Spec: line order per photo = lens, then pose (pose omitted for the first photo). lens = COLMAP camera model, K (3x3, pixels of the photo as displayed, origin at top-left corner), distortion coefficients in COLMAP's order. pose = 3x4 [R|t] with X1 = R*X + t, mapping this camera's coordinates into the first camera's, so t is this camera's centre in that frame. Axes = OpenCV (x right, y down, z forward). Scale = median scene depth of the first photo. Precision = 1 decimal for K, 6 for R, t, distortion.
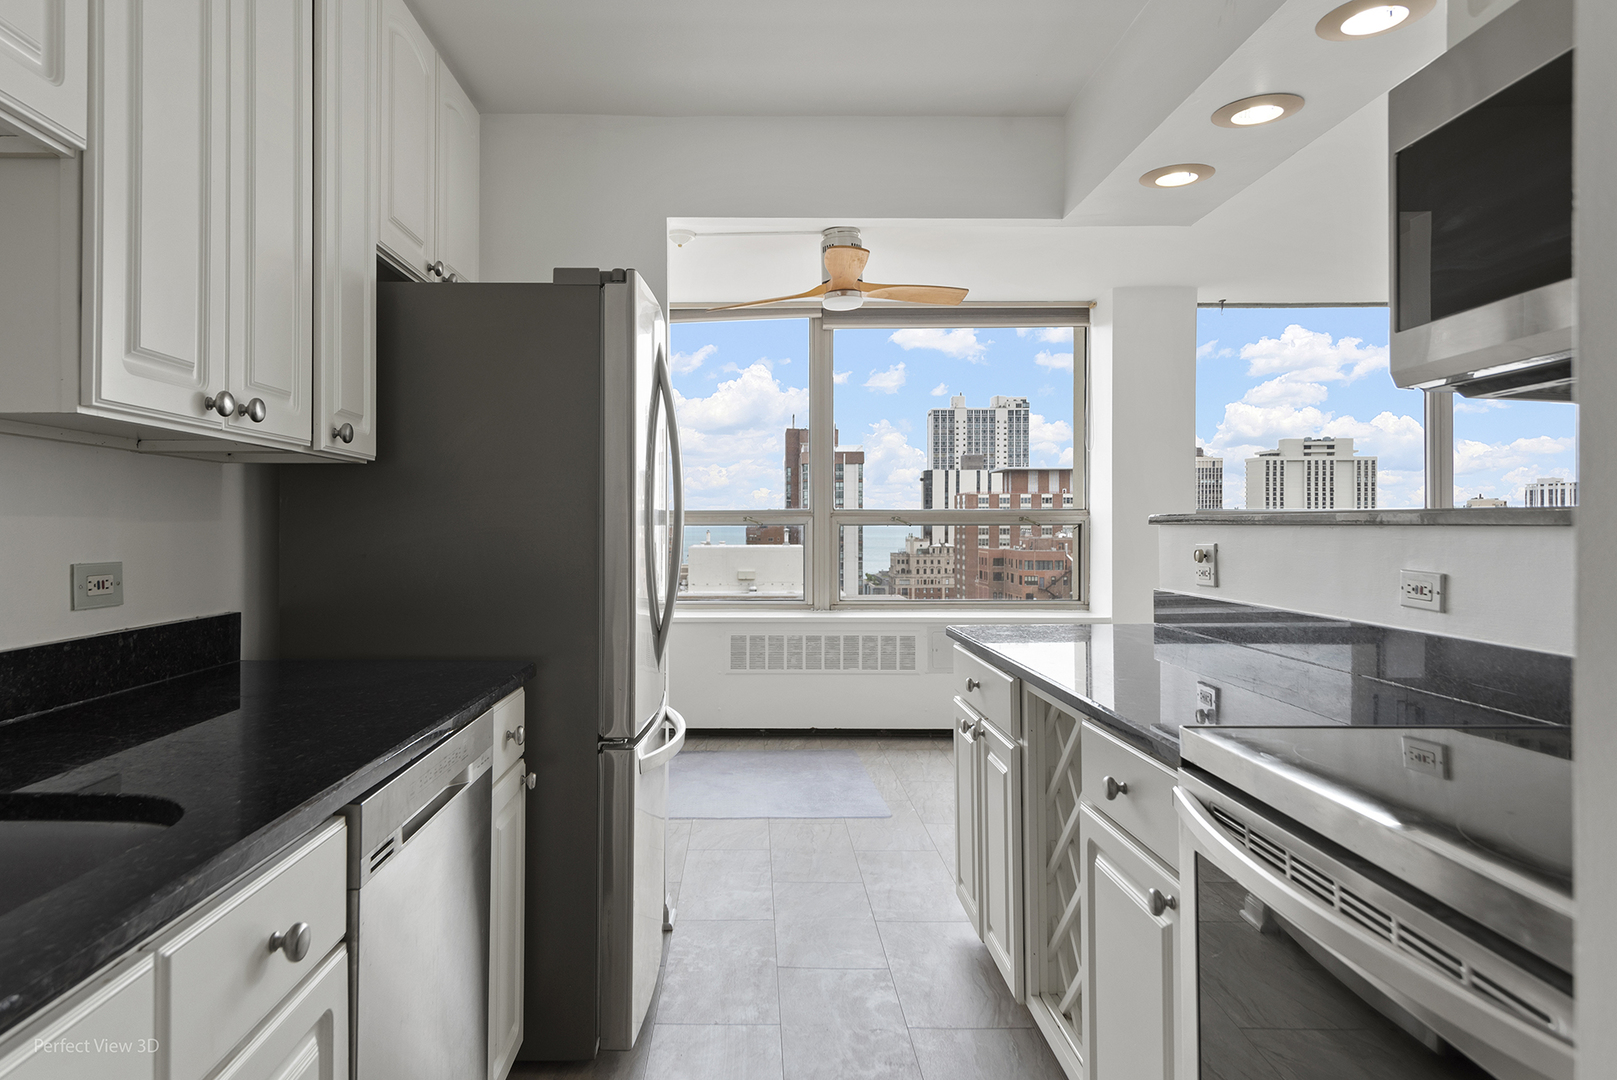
lens RADIAL K [[1008.1, 0, 746.0], [0, 1008.1, 518.0], [0, 0, 1]] dist [0.024234, -0.001371]
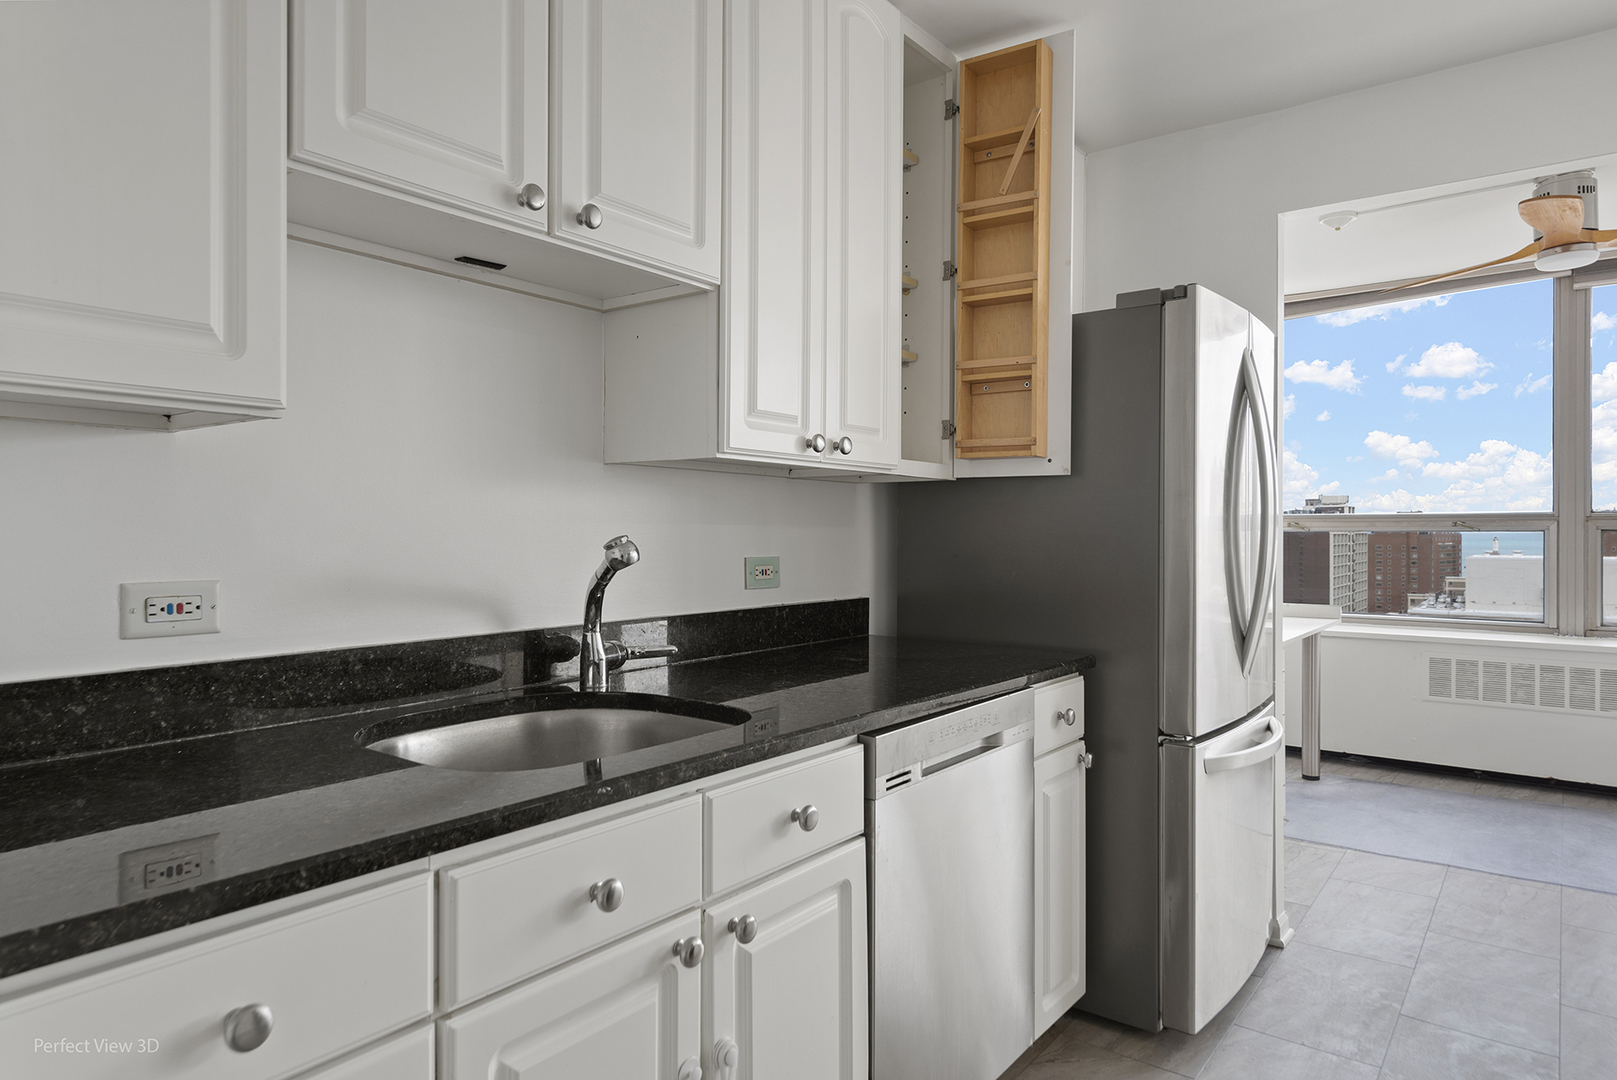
lens RADIAL K [[989.4, 0, 791.7], [0, 989.4, 530.2], [0, 0, 1]] dist [0.022136, -0.003278]
pose [[0.796075, 0.000695, -0.605198, 0.153710], [0.003218, 0.999980, 0.005380, -0.000587], [0.605190, -0.006231, 0.796057, -0.053867]]
